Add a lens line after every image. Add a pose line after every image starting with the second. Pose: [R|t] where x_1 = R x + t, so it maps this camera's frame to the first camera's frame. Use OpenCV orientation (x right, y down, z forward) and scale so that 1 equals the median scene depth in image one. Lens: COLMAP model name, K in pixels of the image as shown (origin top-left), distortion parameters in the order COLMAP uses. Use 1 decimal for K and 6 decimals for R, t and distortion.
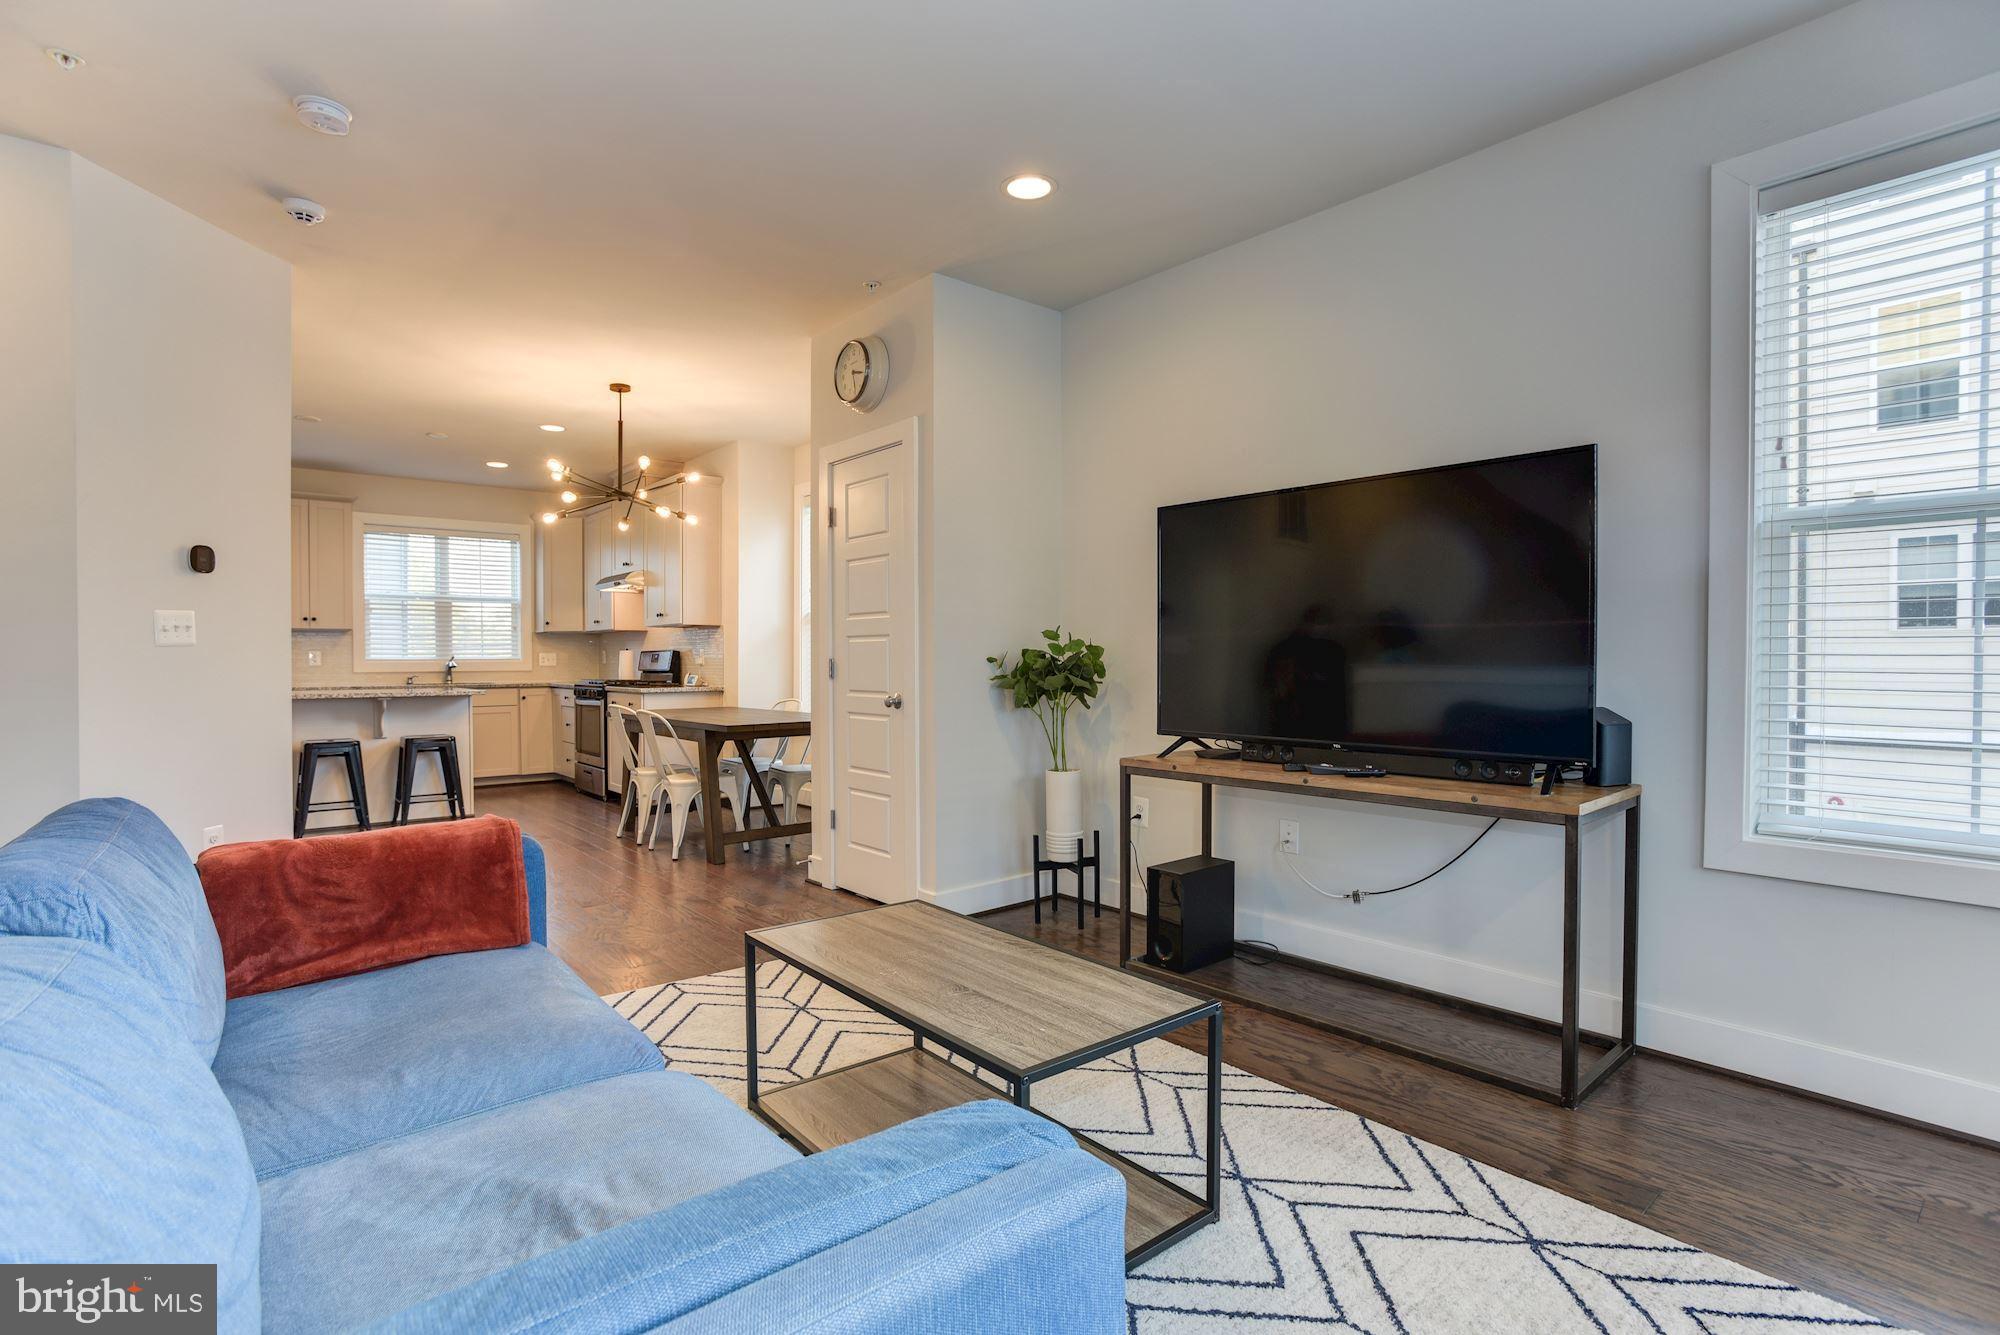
lens RADIAL K [[954.6, 0, 998.7], [0, 954.6, 675.7], [0, 0, 1]] dist [-0.038388, 0.013308]
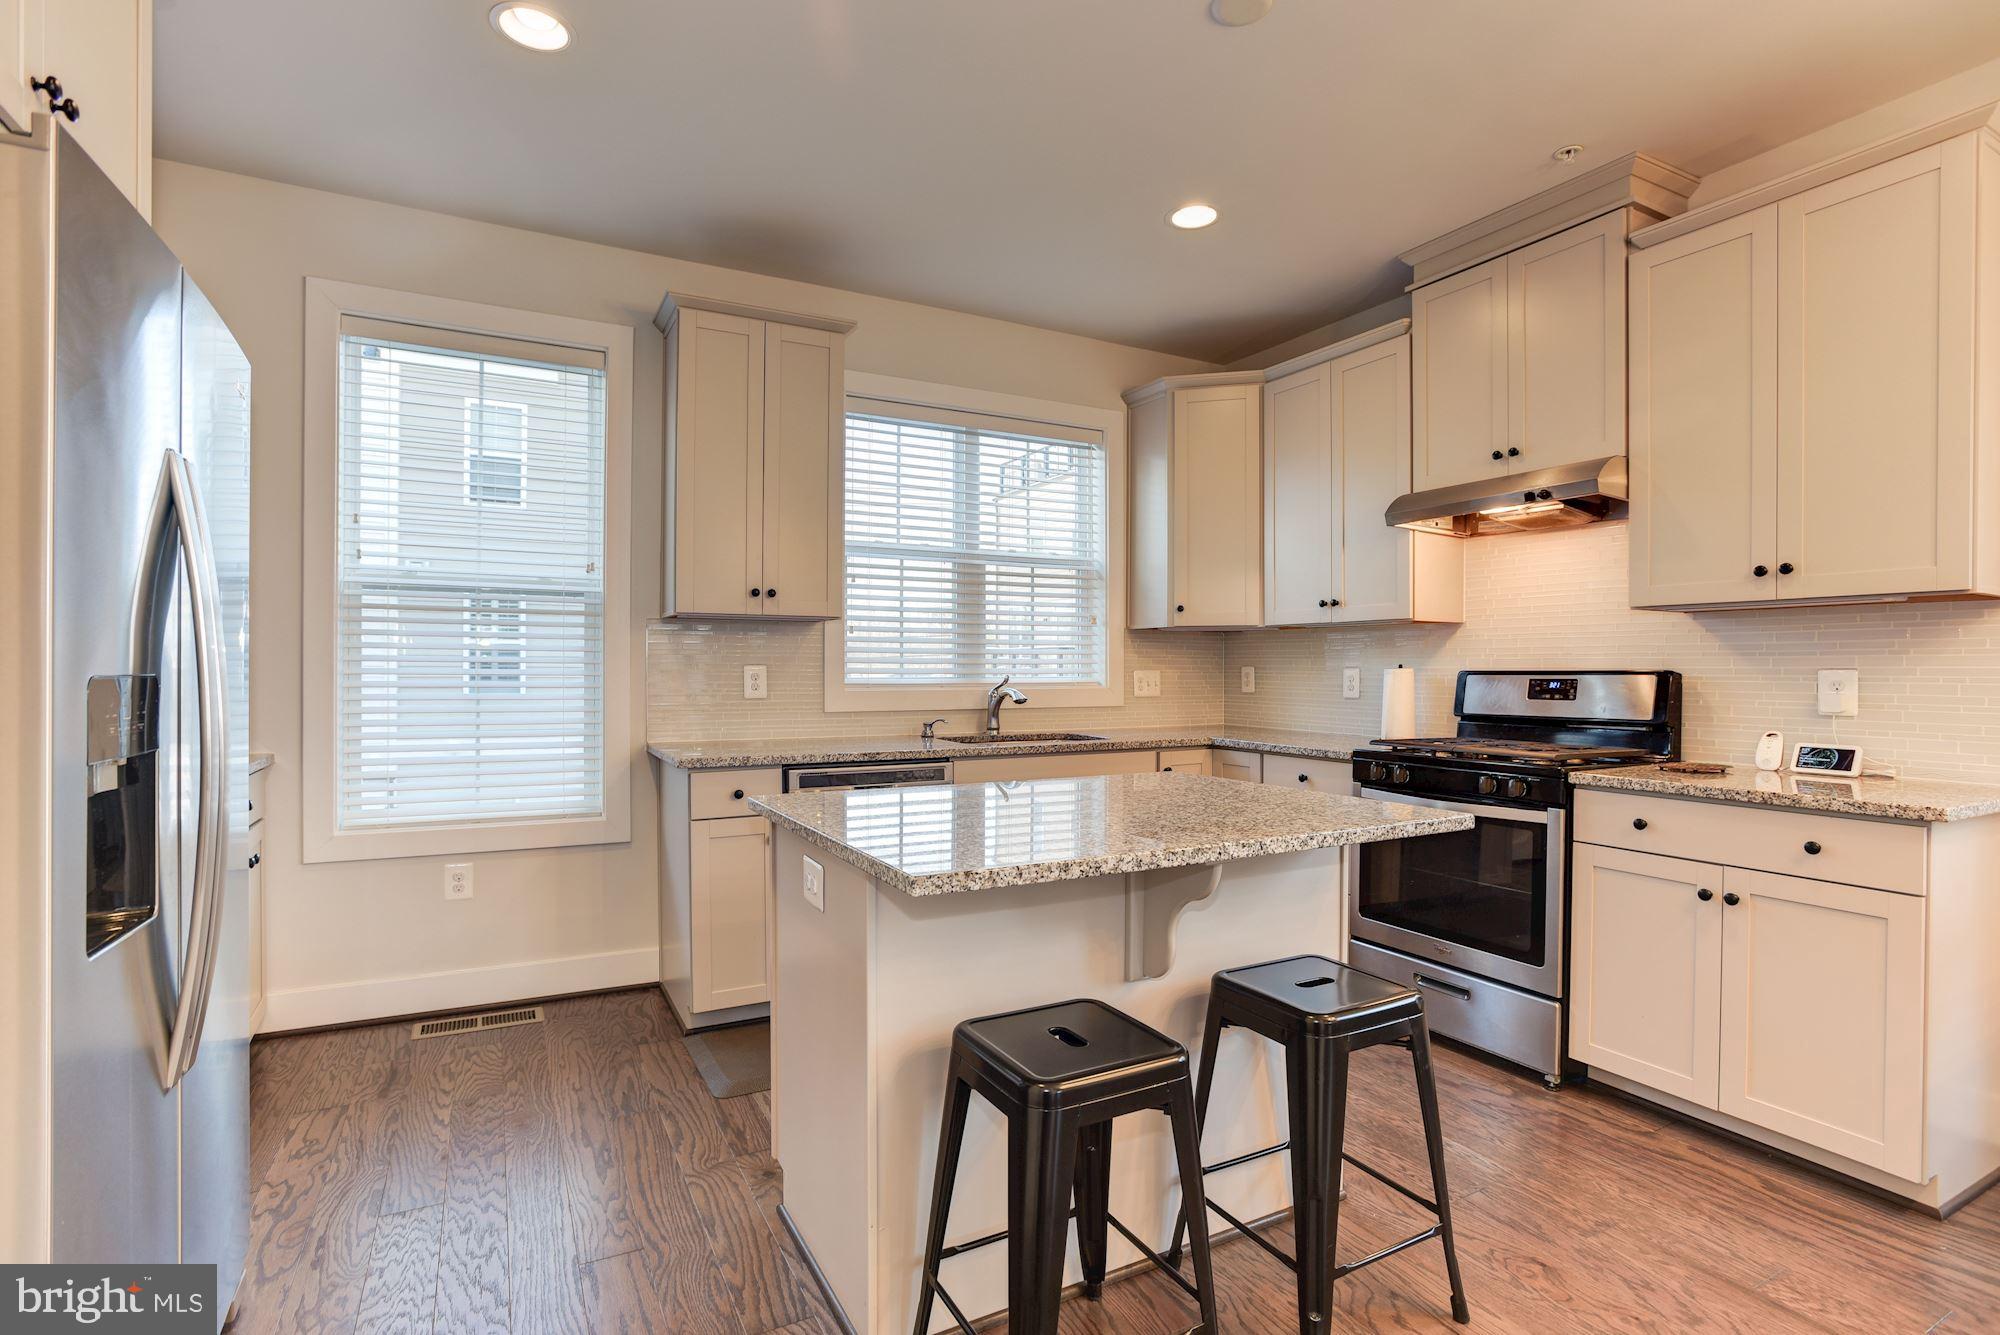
lens RADIAL K [[954.6, 0, 1004.9], [0, 954.6, 667.9], [0, 0, 1]] dist [-0.038388, 0.013308]
pose [[0.979597, 0.007507, -0.200831, -0.507238], [-0.011102, 0.999798, -0.016778, -0.017879], [0.200665, 0.018665, 0.979482, 0.560206]]
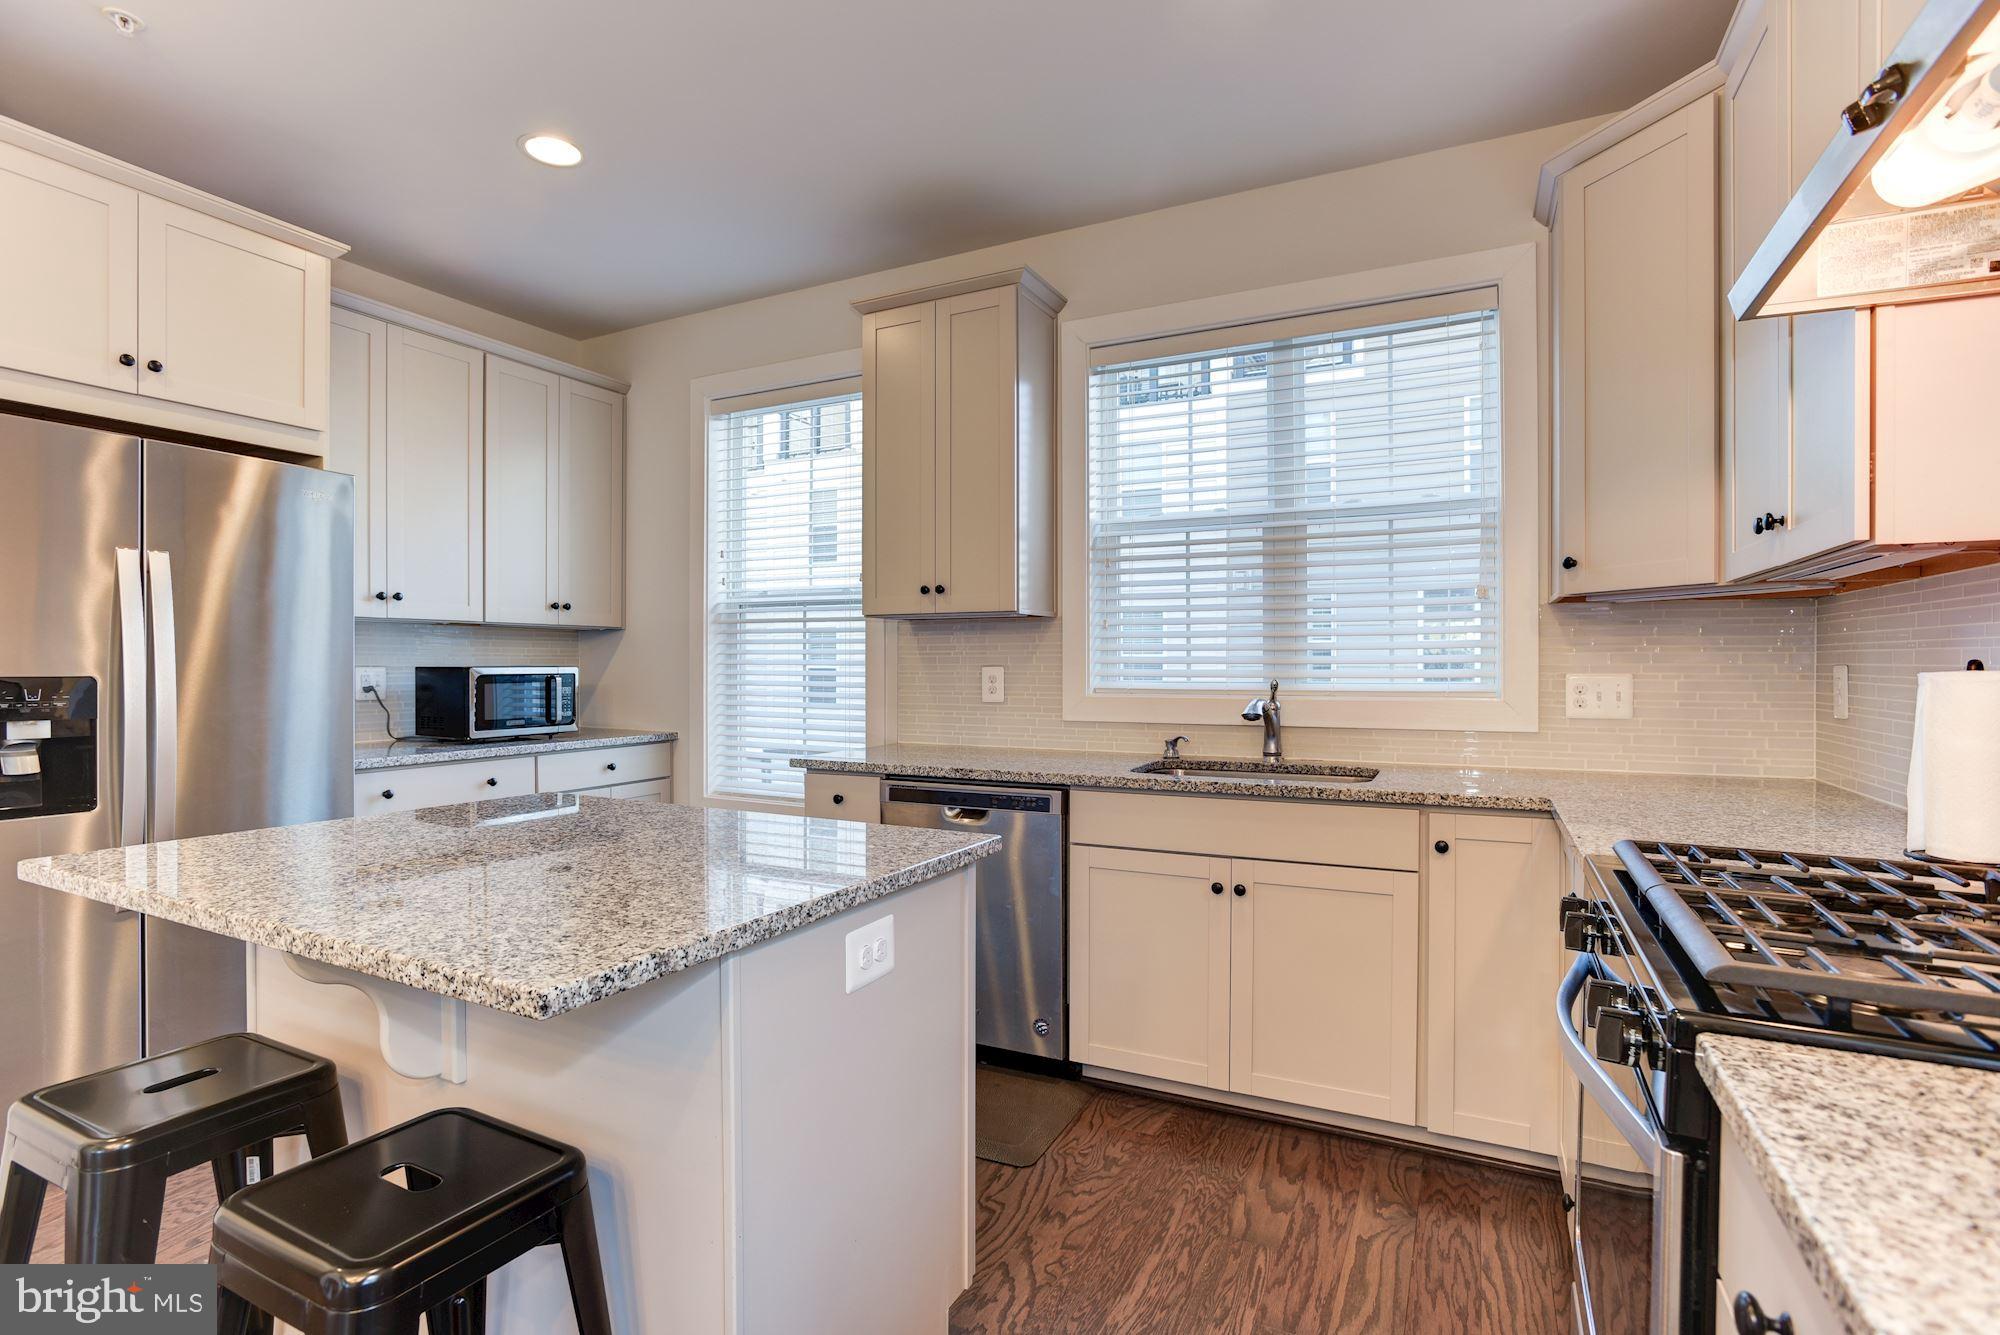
lens RADIAL K [[954.6, 0, 991.4], [0, 954.6, 666.8], [0, 0, 1]] dist [-0.038388, 0.013308]
pose [[0.386468, 0.005082, -0.922289, -0.323089], [-0.017954, 0.999837, -0.002014, -0.024605], [0.922128, 0.017337, 0.386496, 0.816457]]
